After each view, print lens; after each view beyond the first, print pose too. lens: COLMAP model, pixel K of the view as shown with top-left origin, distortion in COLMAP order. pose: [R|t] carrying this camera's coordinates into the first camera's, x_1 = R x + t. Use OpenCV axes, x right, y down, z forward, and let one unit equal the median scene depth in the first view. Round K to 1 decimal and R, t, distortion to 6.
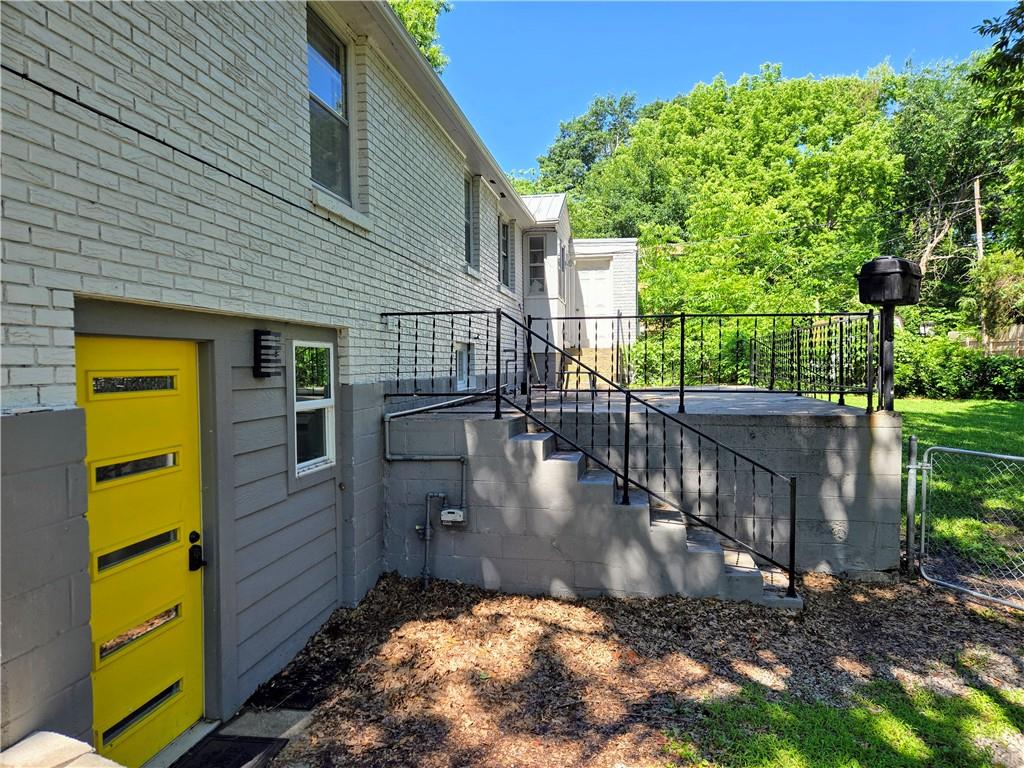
lens RADIAL K [[682.4, 0, 514.1], [0, 682.4, 394.7], [0, 0, 1]] dist [0.077597, -0.067356]
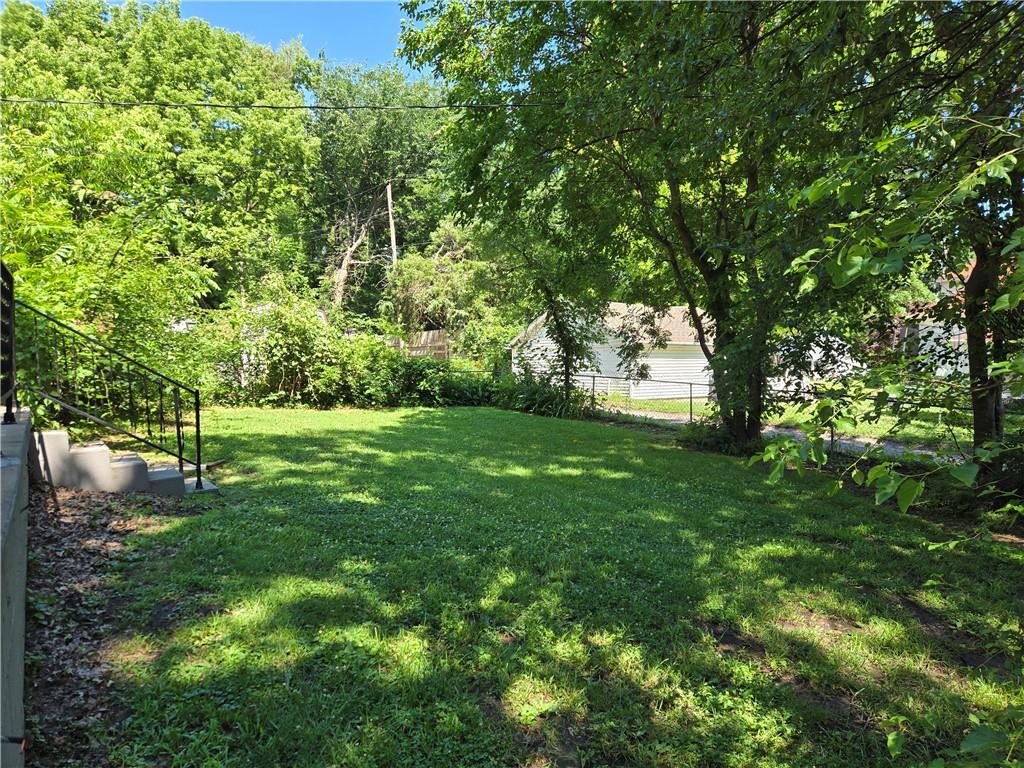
lens RADIAL K [[682.4, 0, 514.1], [0, 682.4, 394.7], [0, 0, 1]] dist [0.077597, -0.067356]
pose [[0.717947, -0.025195, 0.695642, 0.162878], [0.030918, 0.999513, 0.004291, -0.008293], [-0.695411, 0.018427, 0.718376, 0.283809]]
